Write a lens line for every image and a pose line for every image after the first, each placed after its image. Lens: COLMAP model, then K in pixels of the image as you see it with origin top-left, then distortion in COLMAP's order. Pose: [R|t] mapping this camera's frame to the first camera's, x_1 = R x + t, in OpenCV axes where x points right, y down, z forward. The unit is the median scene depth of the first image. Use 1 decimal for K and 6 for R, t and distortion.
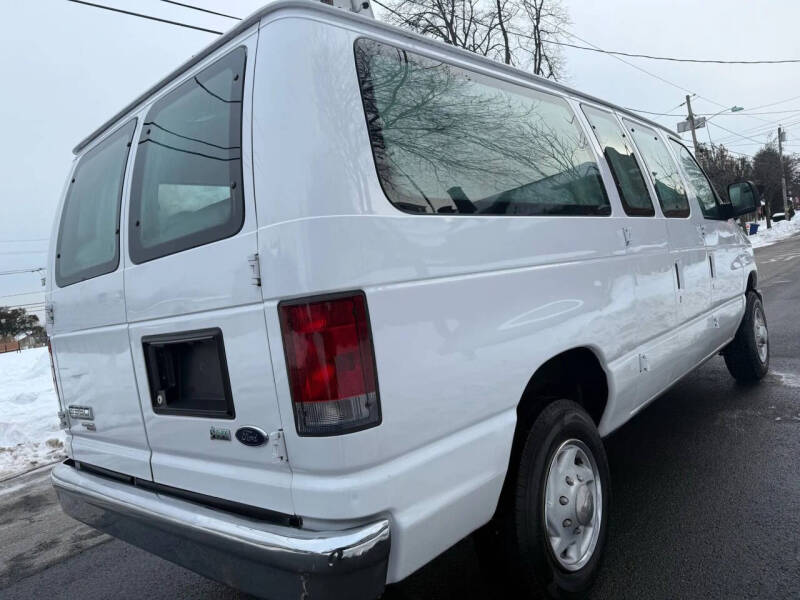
lens RADIAL K [[589.6, 0, 400.0], [0, 589.6, 300.0], [0, 0, 1]] dist [0.003612, -0.001608]
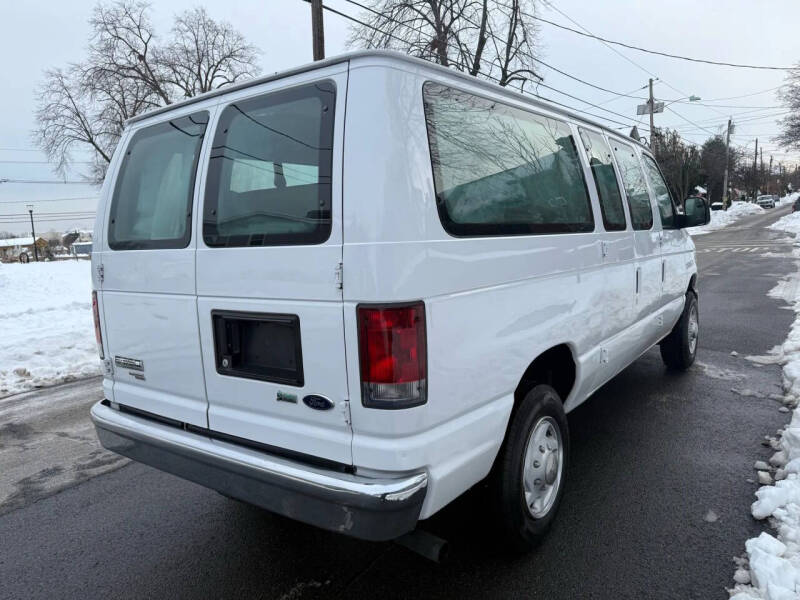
lens RADIAL K [[587.4, 0, 403.1], [0, 587.4, 306.8], [0, 0, 1]] dist [0.008549, -0.002487]
pose [[0.990914, 0.087496, 0.102151, -0.137331], [-0.096665, 0.991369, 0.088561, -0.065016], [-0.093521, -0.097631, 0.990819, -0.156495]]
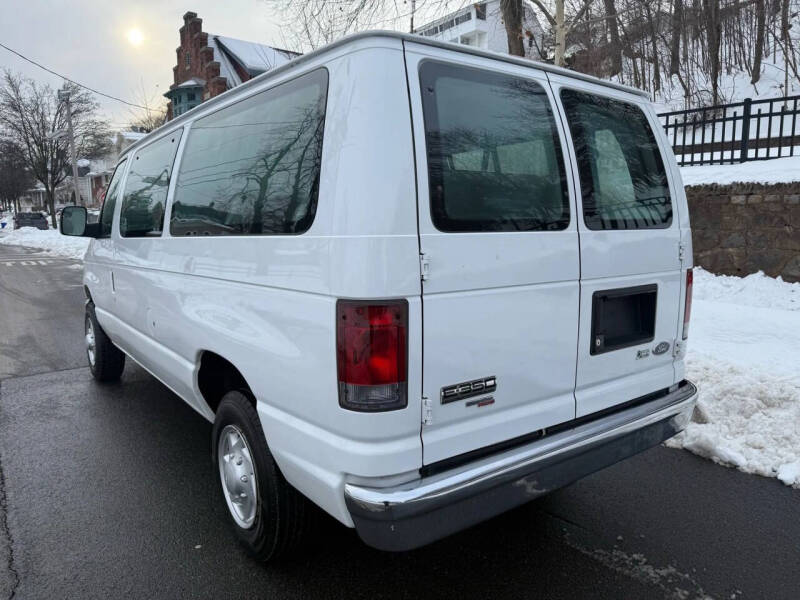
lens RADIAL K [[587.4, 0, 403.1], [0, 587.4, 306.8], [0, 0, 1]] dist [0.008549, -0.002487]
pose [[0.193533, 0.010390, 0.981039, -1.281710], [0.001497, 0.999940, -0.010885, 0.080669], [-0.981093, 0.003575, 0.193506, 0.880054]]
